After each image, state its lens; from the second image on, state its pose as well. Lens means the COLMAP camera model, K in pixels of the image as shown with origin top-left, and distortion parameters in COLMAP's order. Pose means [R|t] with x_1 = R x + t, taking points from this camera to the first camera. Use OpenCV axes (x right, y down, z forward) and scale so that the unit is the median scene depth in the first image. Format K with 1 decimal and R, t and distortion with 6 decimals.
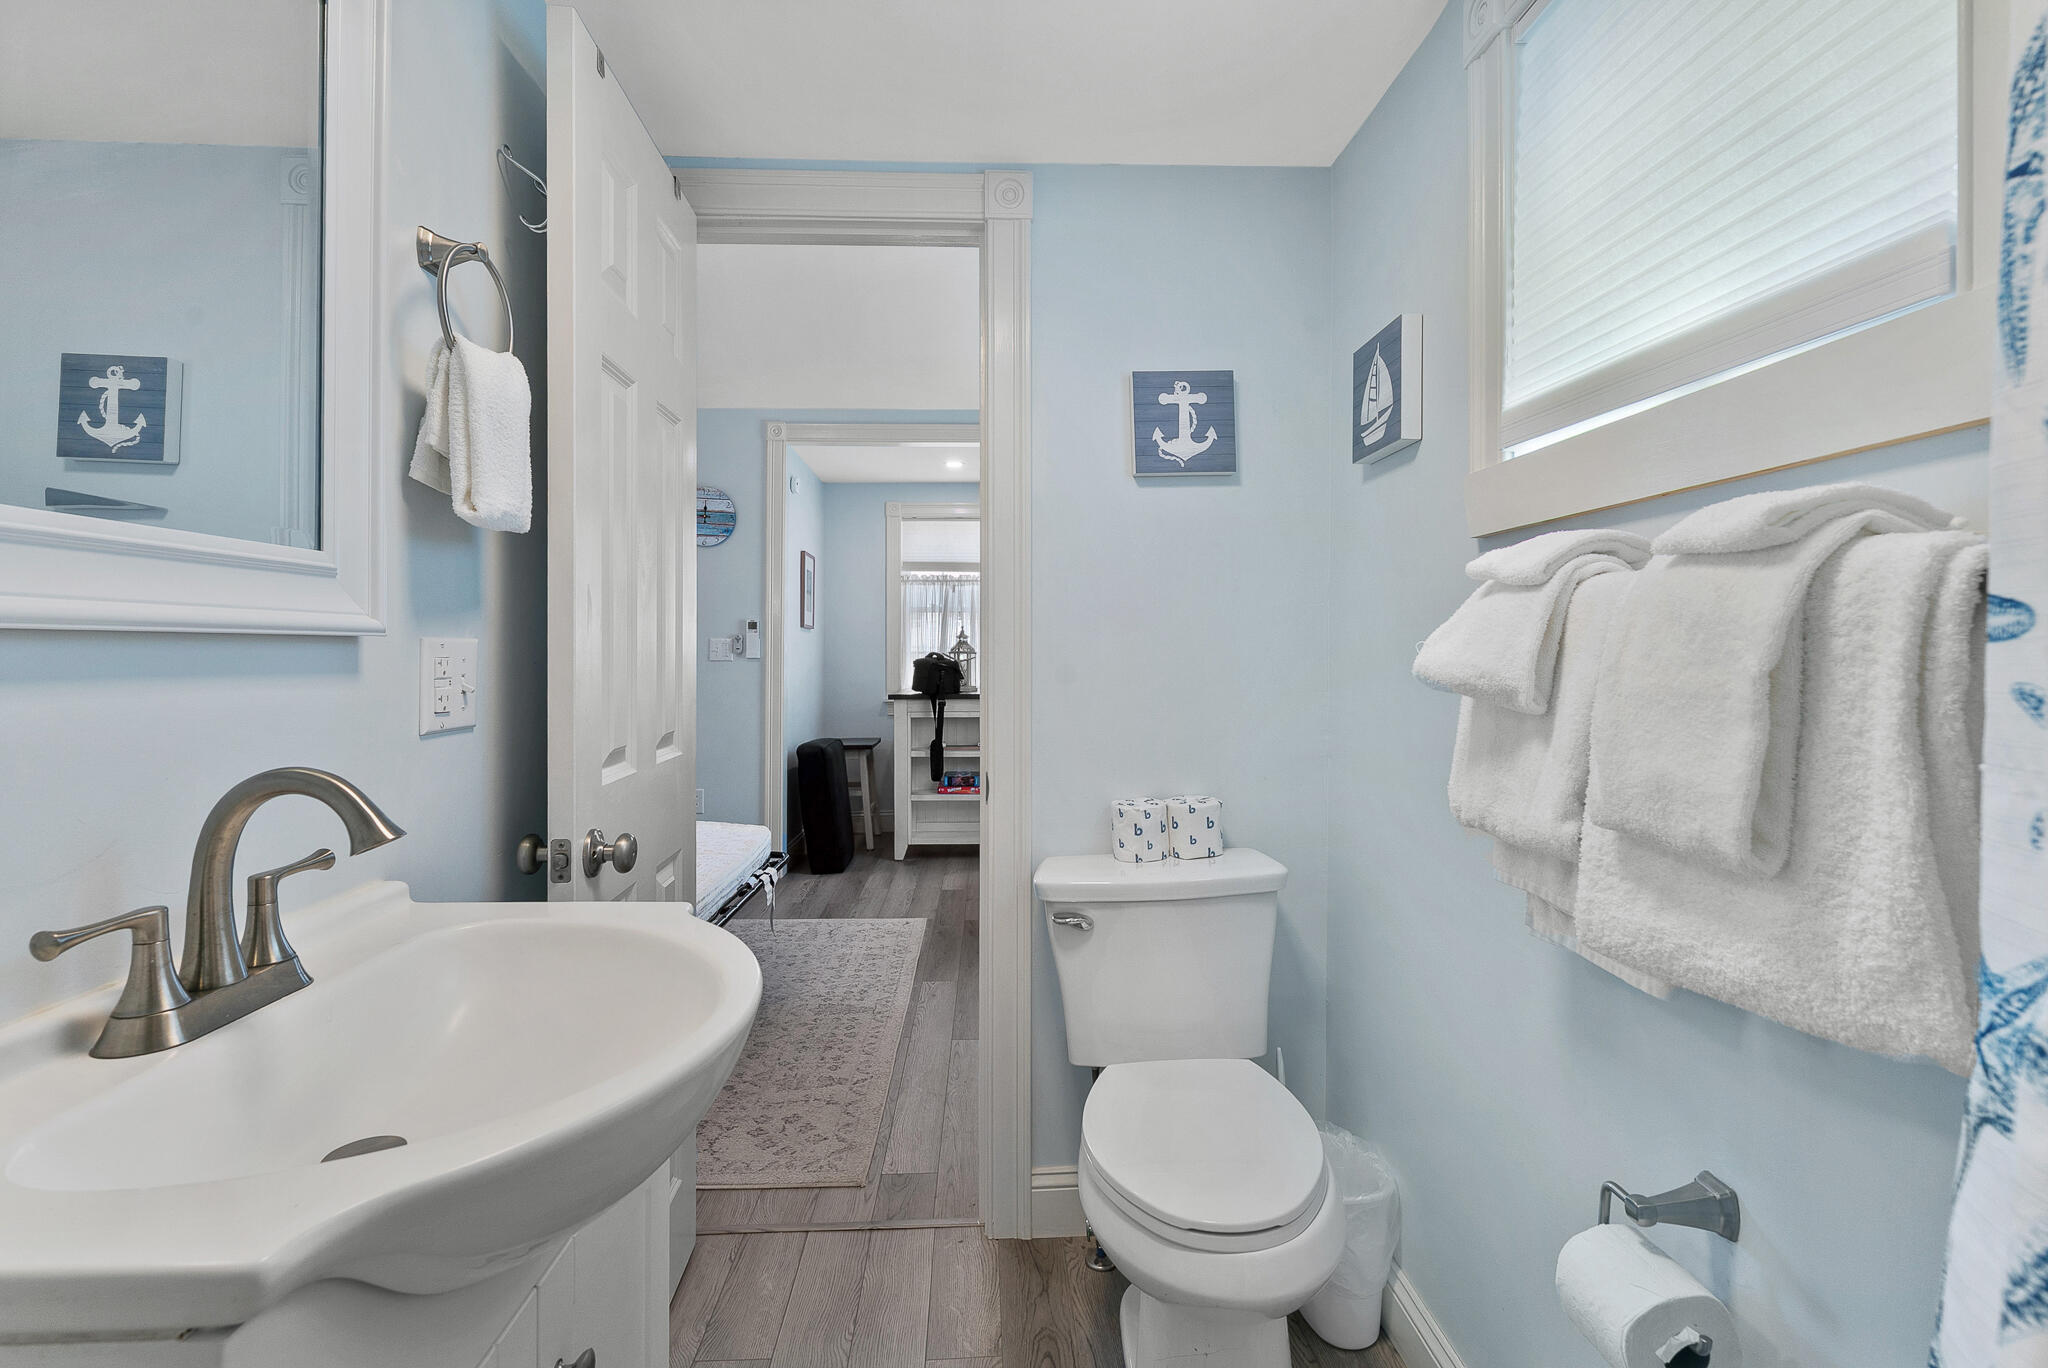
lens RADIAL K [[937.2, 0, 1019.4], [0, 937.2, 649.9], [0, 0, 1]] dist [-0.002573, 0.001035]
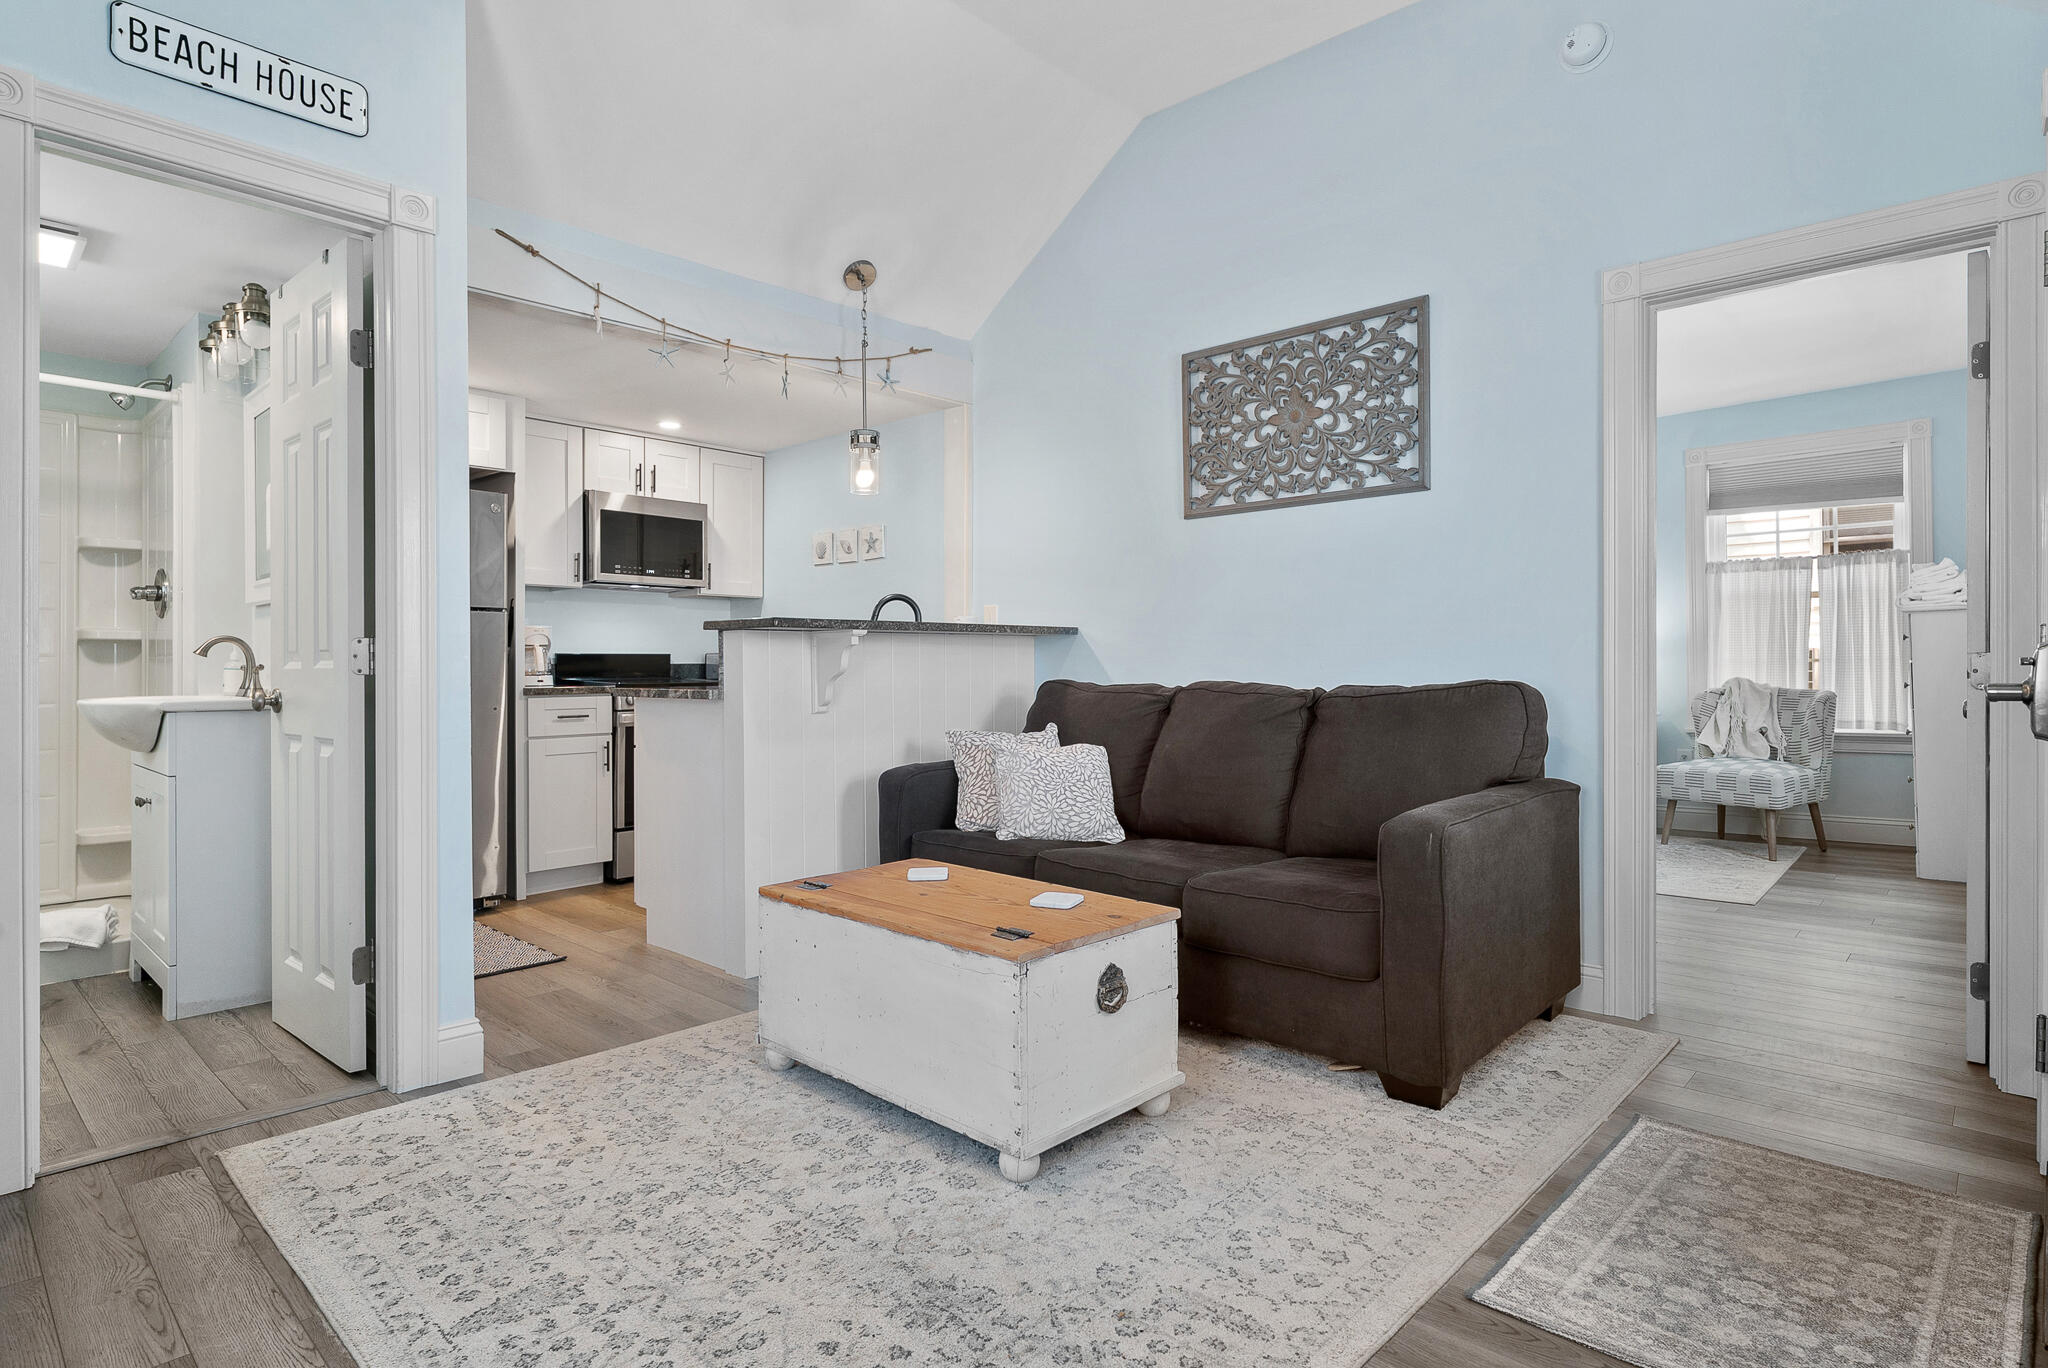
lens RADIAL K [[1072.8, 0, 1029.6], [0, 1072.8, 659.4], [0, 0, 1]] dist [-0.001725, -0.002138]
pose [[-0.705283, -0.002854, -0.708920, 0.008219], [0.004039, 0.999959, -0.008045, 0.040754], [0.708915, -0.008537, -0.705243, 0.998634]]
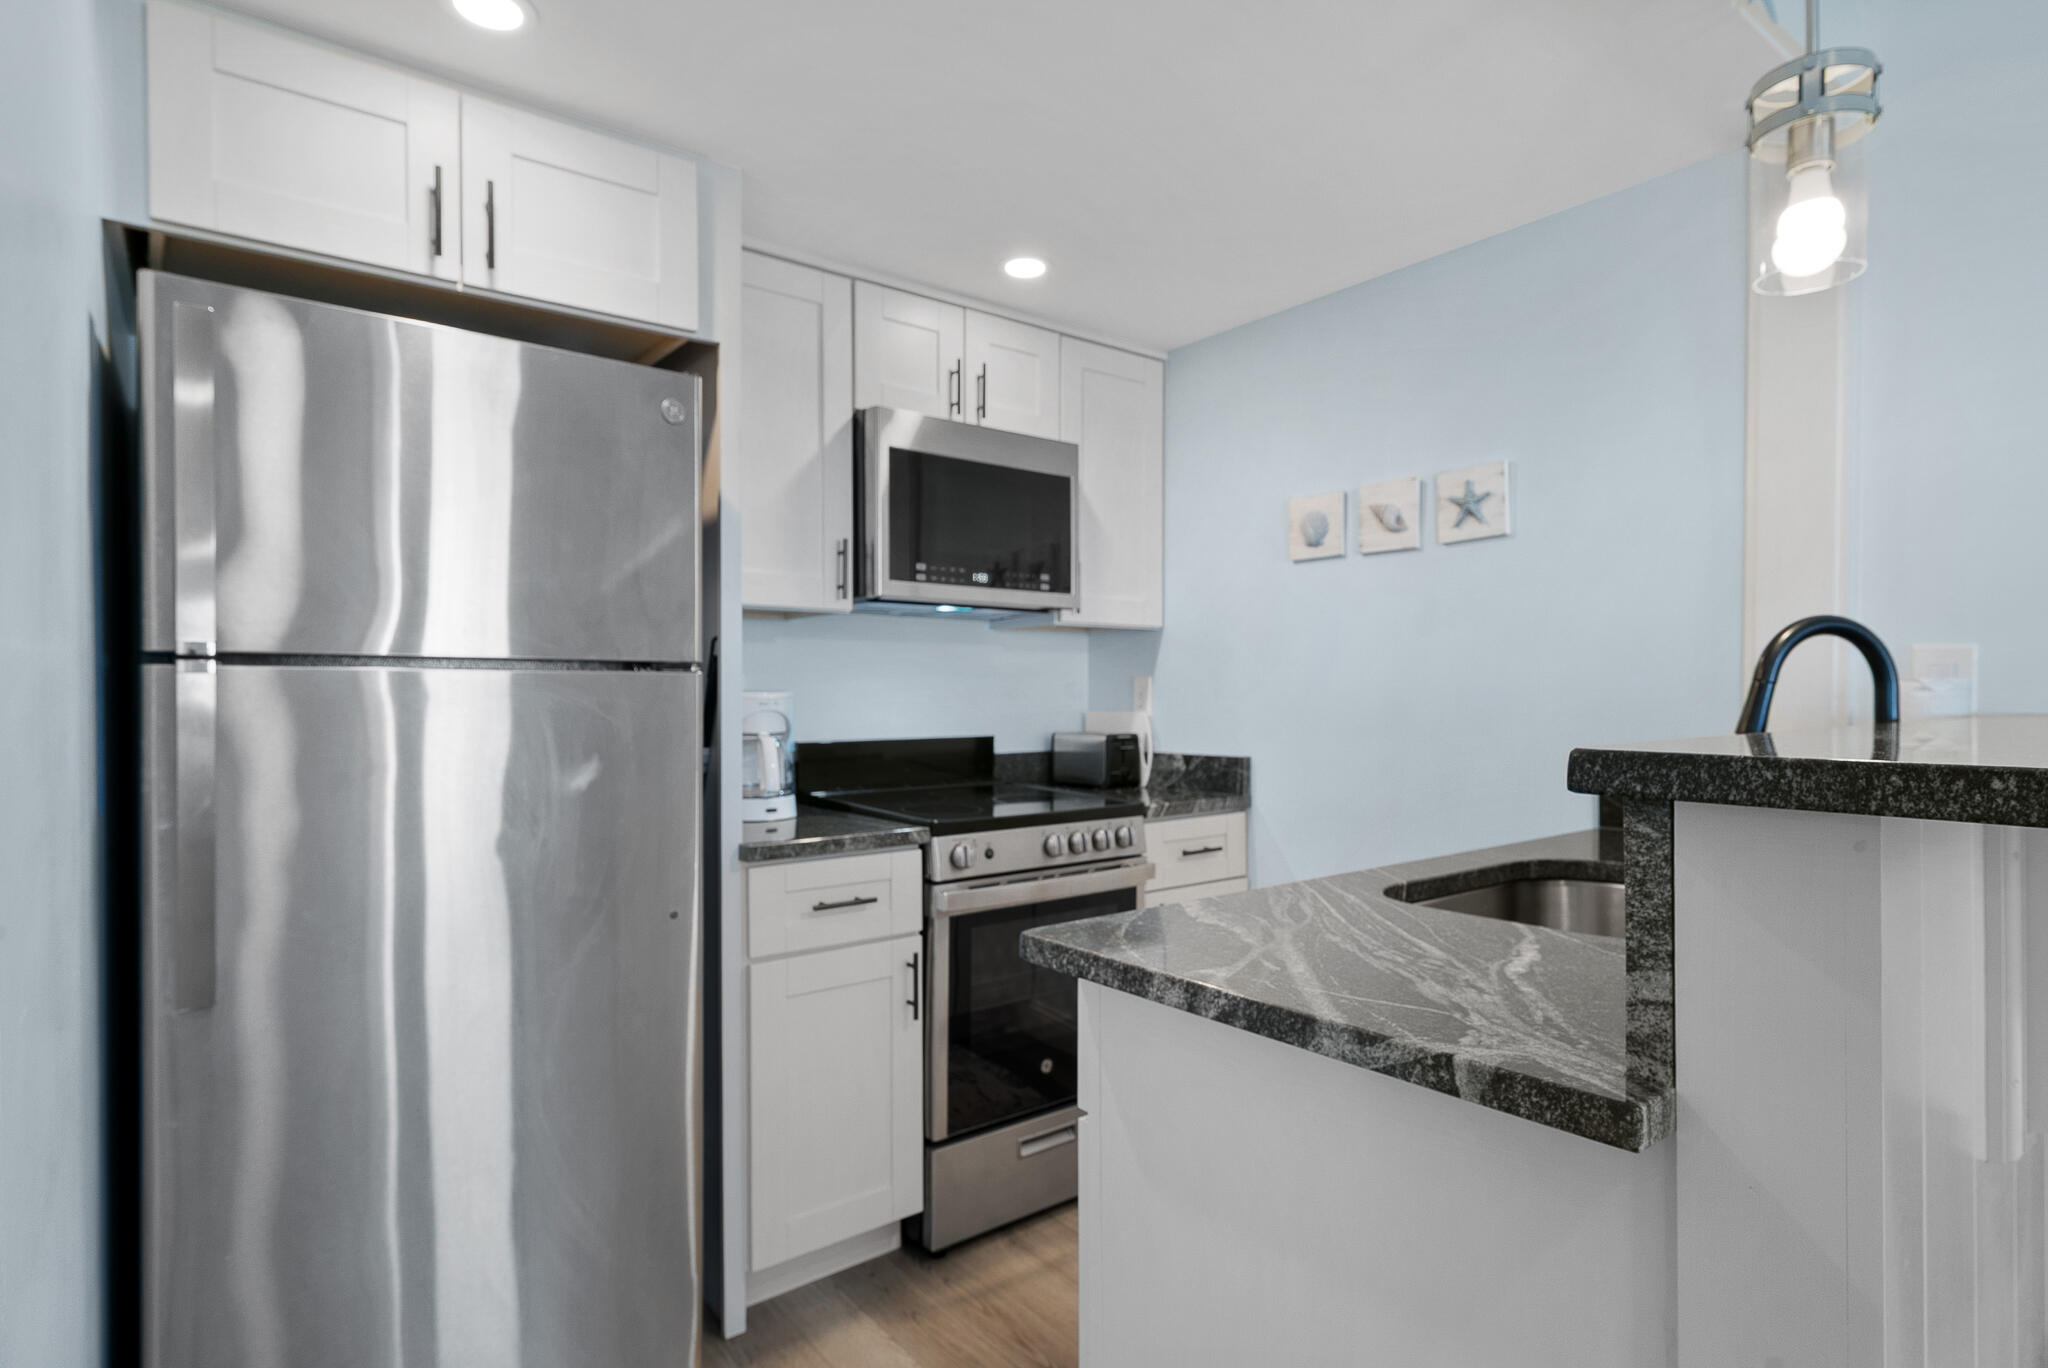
lens RADIAL K [[1072.8, 0, 1021.2], [0, 1072.8, 701.8], [0, 0, 1]] dist [-0.001725, -0.002138]
pose [[-0.821838, 0.004687, -0.569702, -0.203518], [0.001564, 0.999981, 0.005971, -0.000070], [0.569719, 0.004016, -0.821830, 0.411237]]
